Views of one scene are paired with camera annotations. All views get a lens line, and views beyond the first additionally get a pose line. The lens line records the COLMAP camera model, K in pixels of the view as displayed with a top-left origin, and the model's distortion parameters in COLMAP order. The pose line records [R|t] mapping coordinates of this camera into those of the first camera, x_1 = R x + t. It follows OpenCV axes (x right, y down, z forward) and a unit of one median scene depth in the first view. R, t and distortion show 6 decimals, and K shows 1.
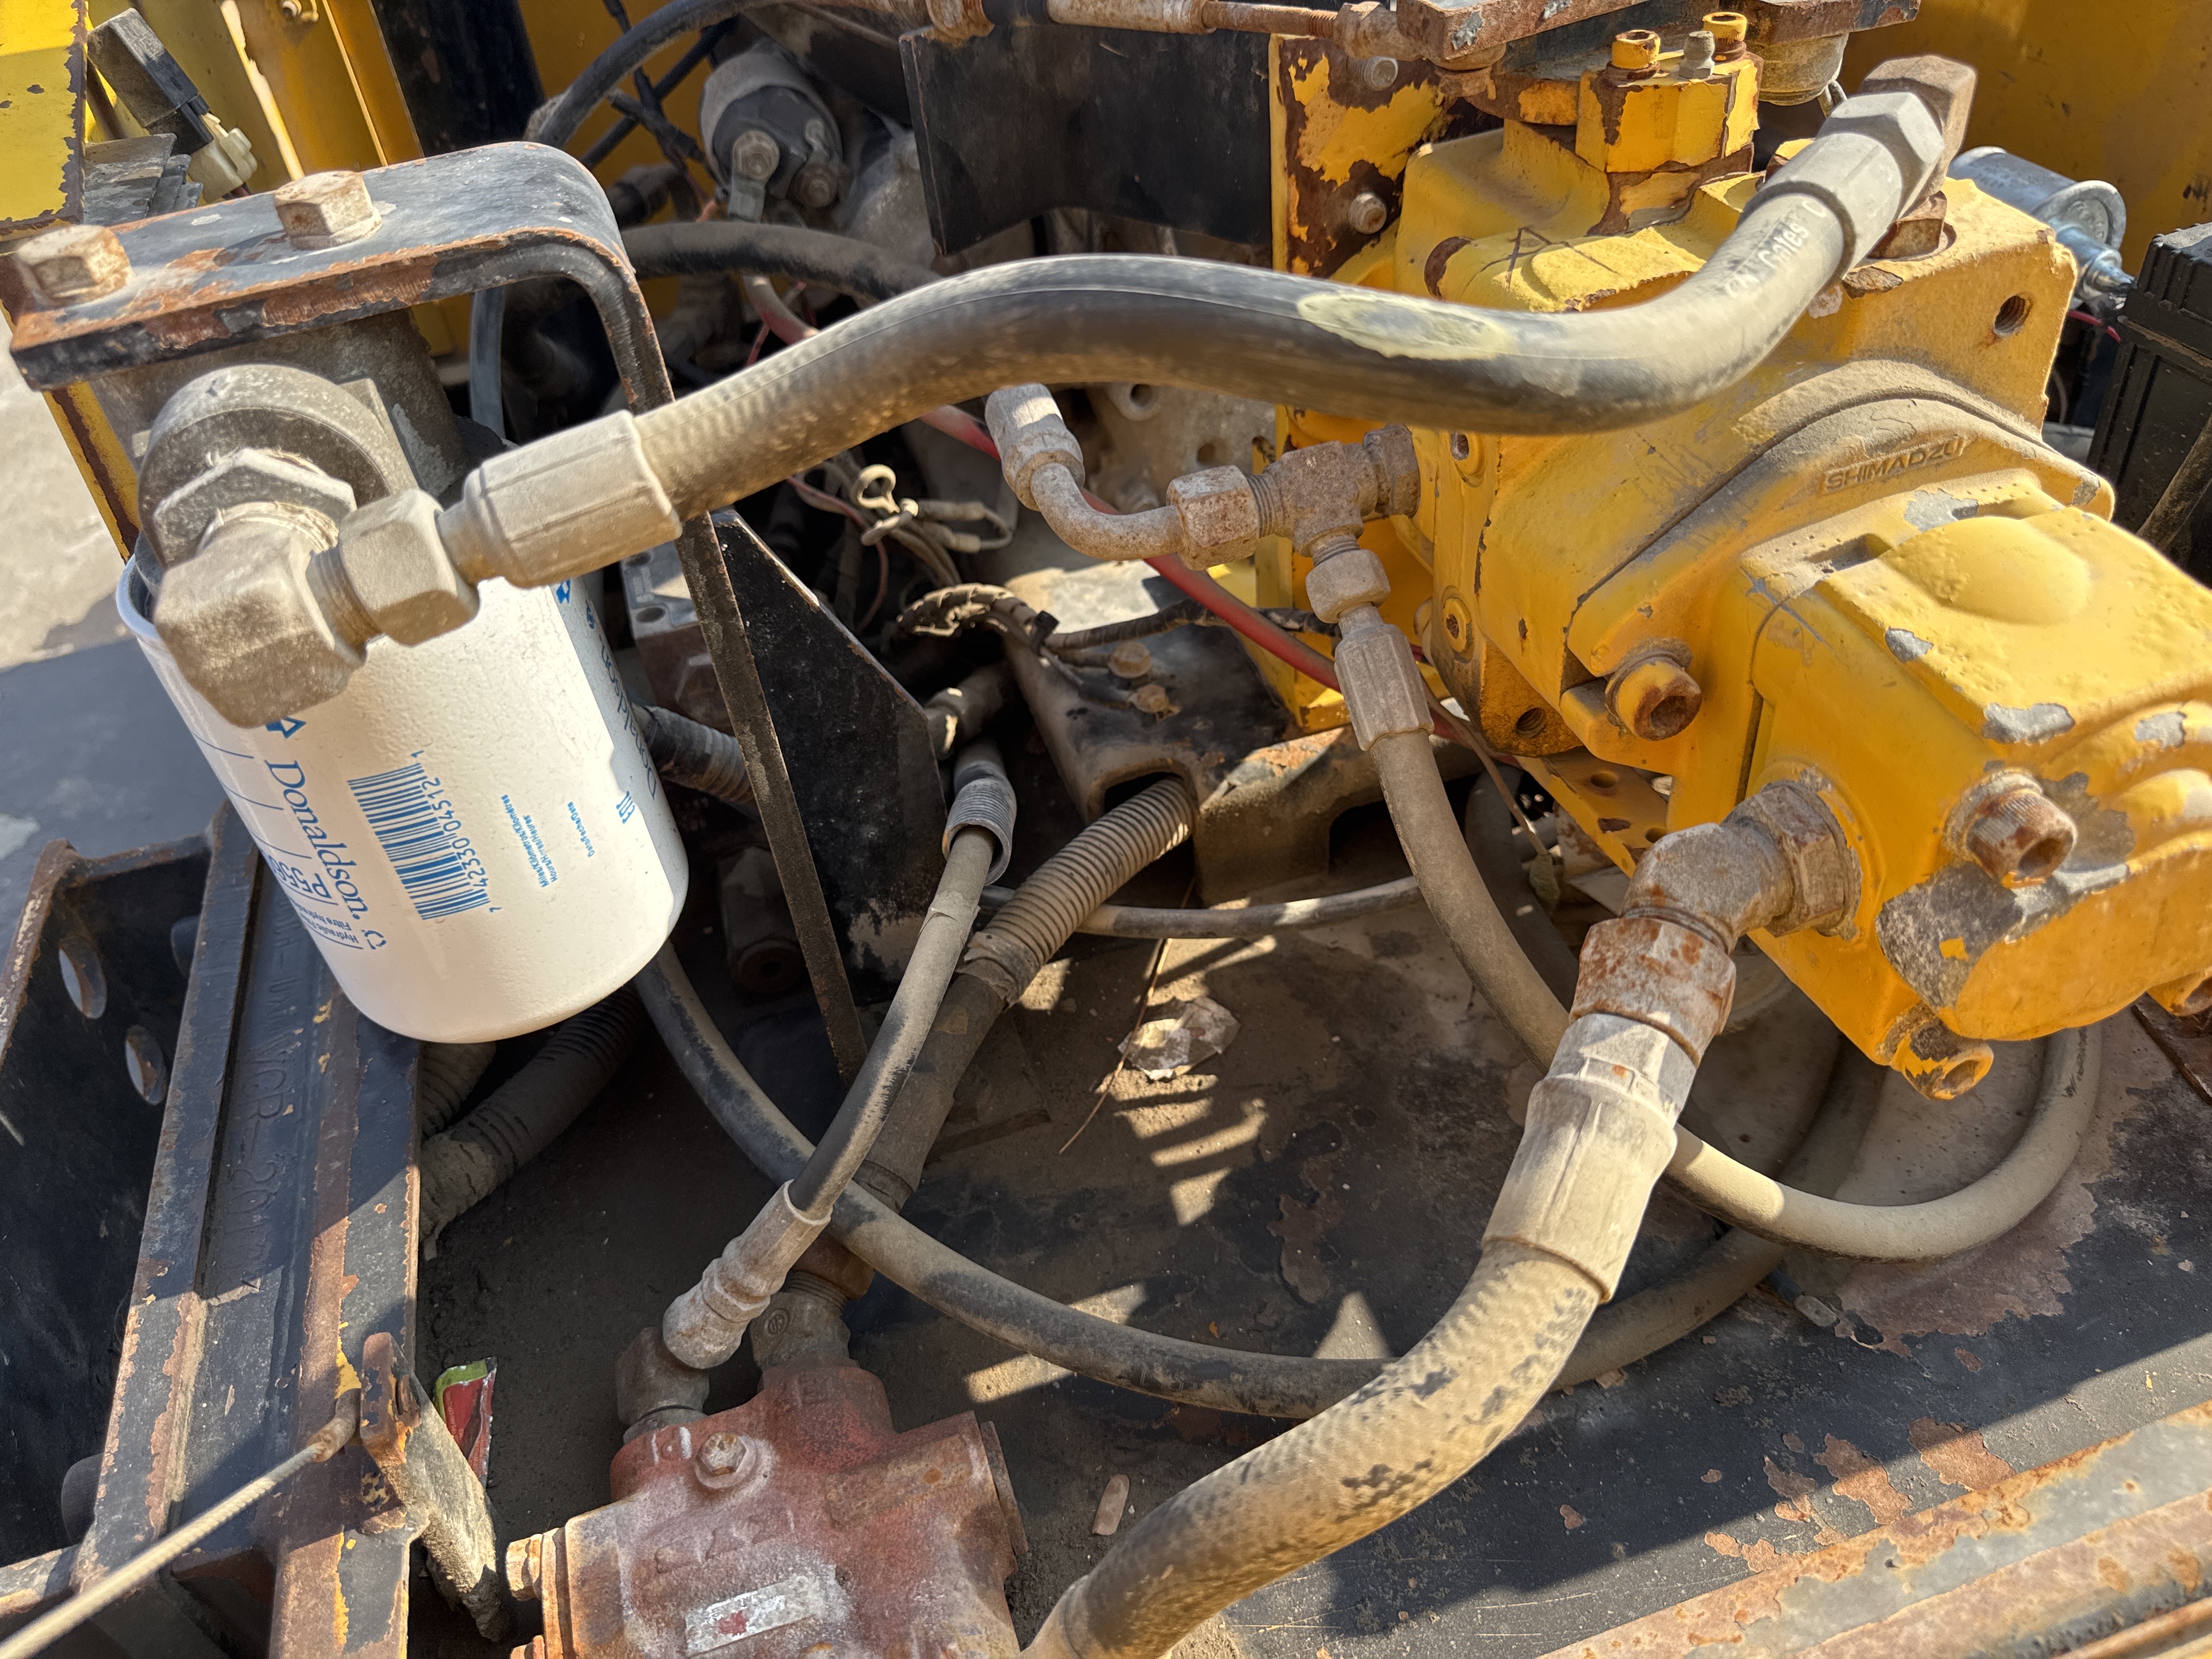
lens RADIAL K [[1596.8, 0, 1106.0], [0, 1596.8, 829.5], [0, 0, 1]] dist [0.005703, -0.046032]
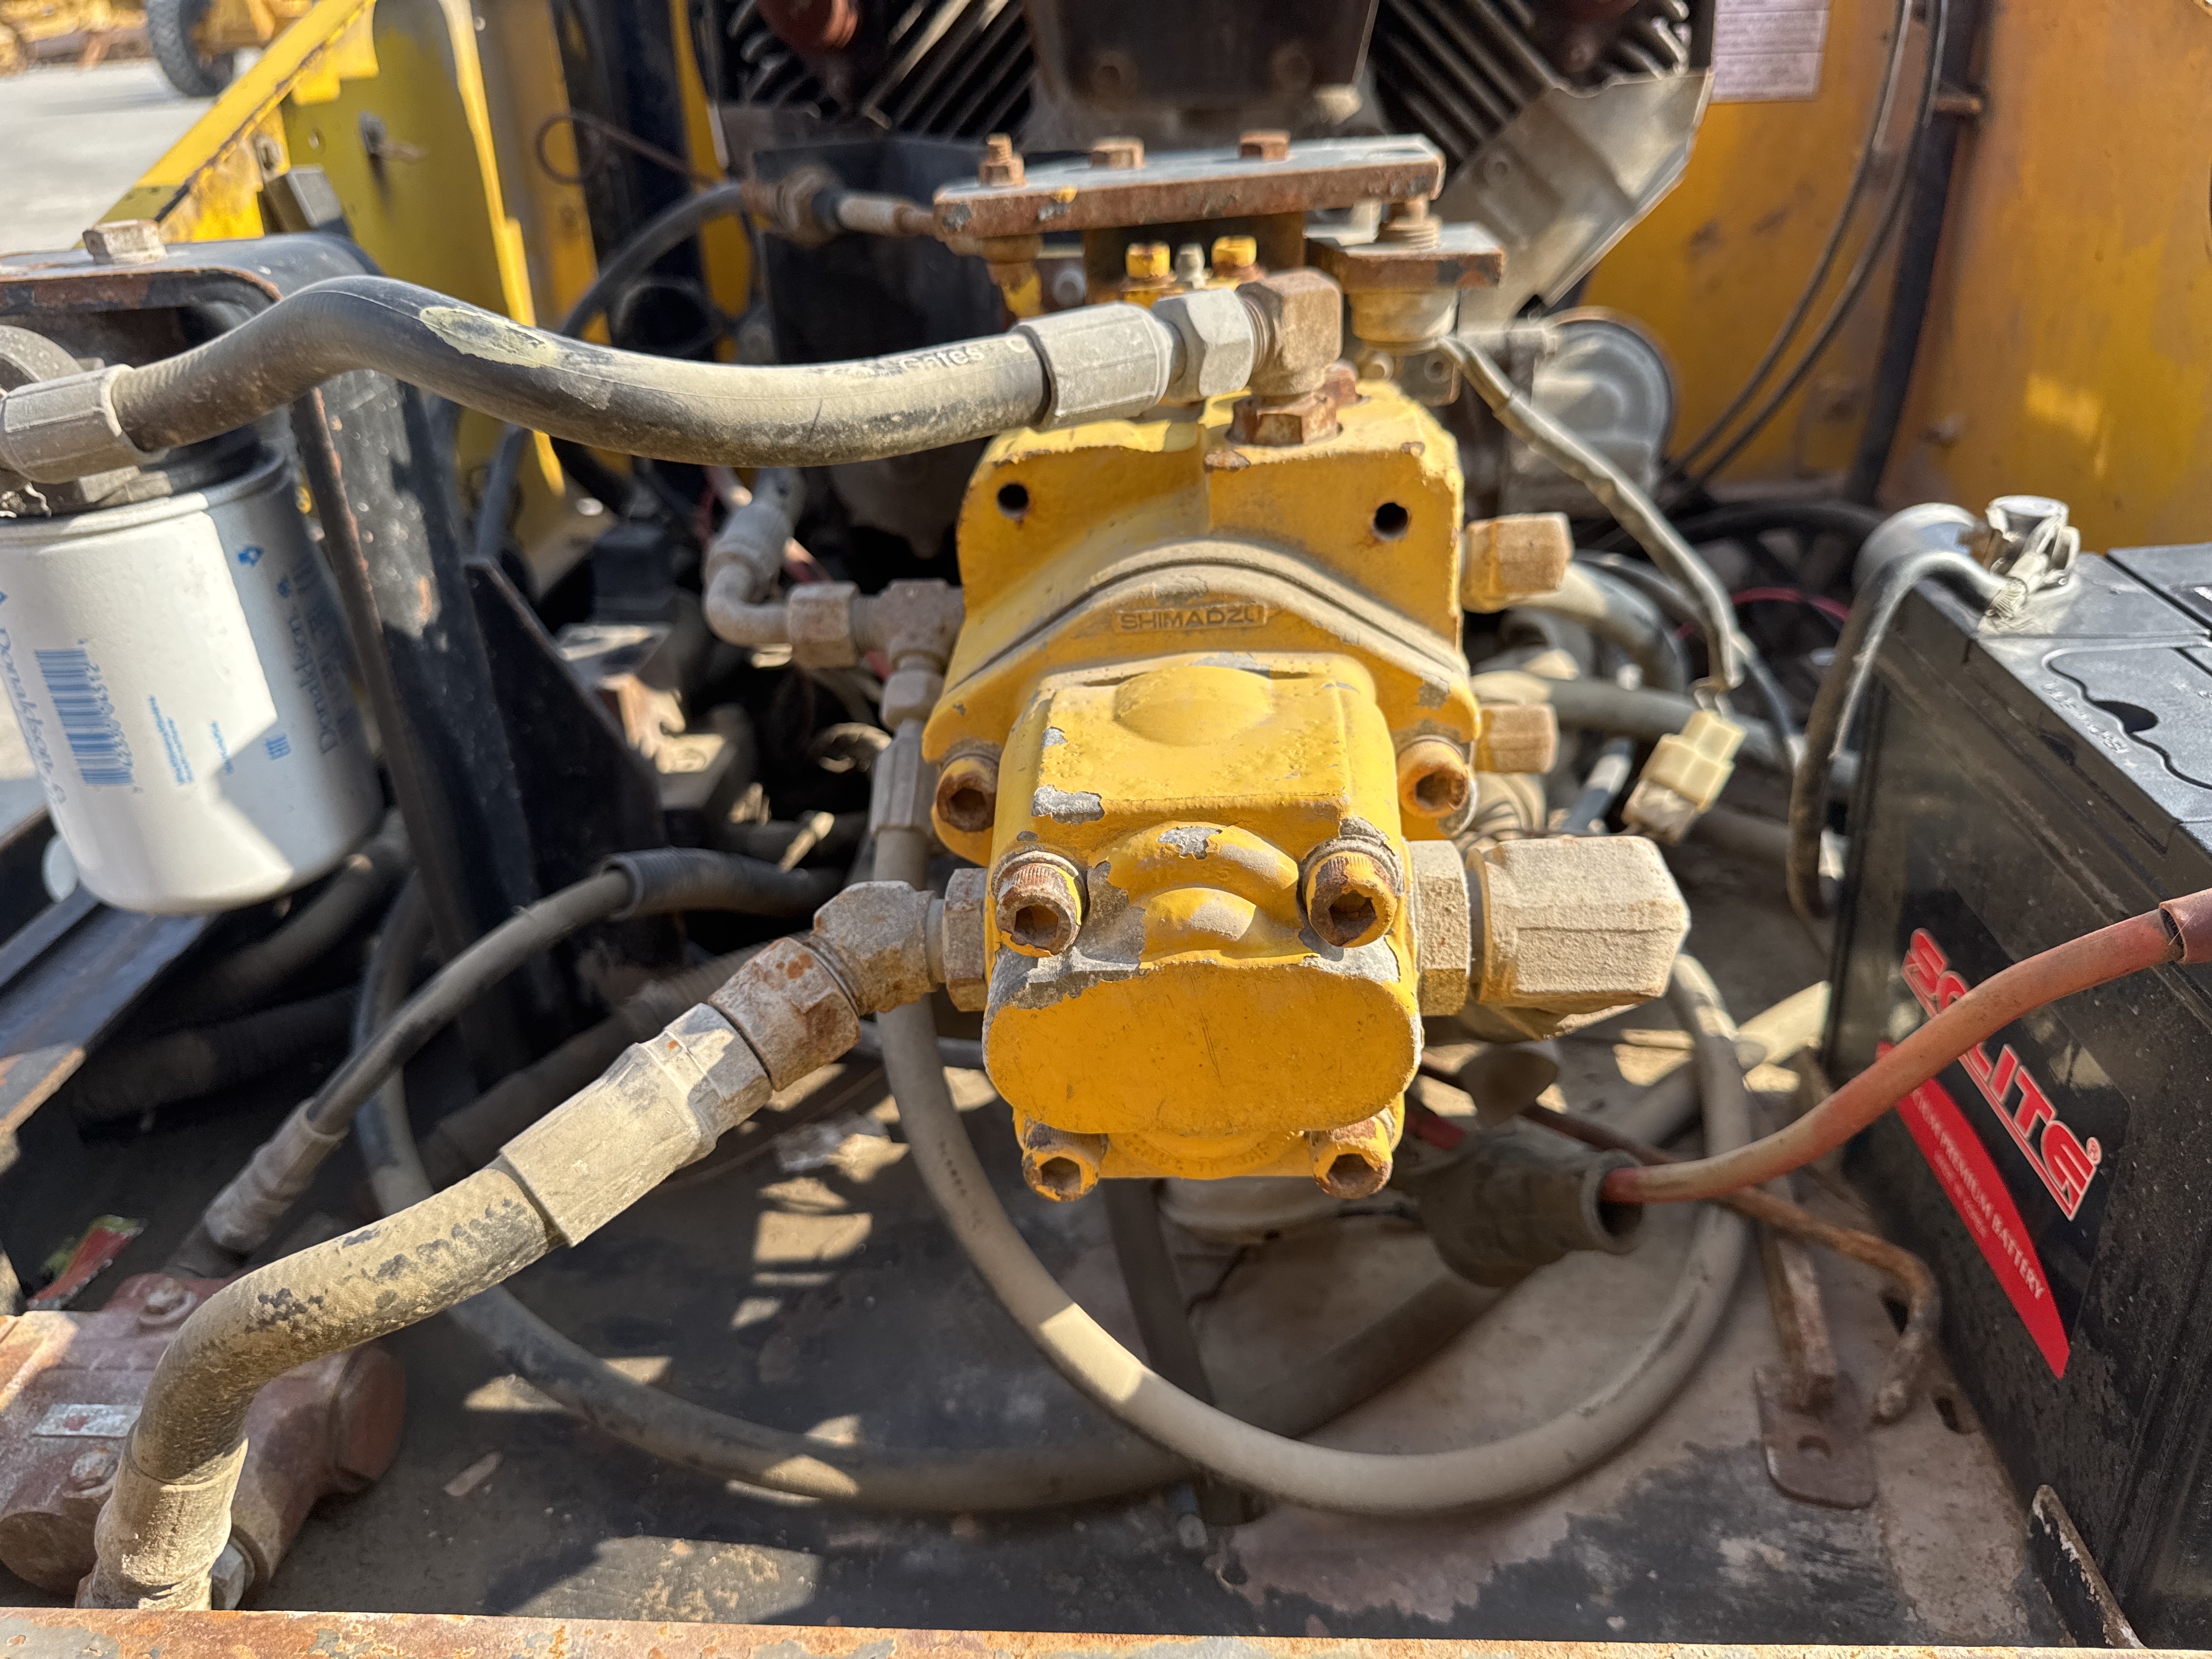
lens RADIAL K [[1596.8, 0, 1106.0], [0, 1596.8, 829.5], [0, 0, 1]] dist [0.005703, -0.046032]
pose [[0.940359, 0.208283, -0.268966, 0.860901], [-0.258009, 0.951973, -0.164857, 0.113781], [0.221712, 0.224421, 0.948936, -0.008579]]
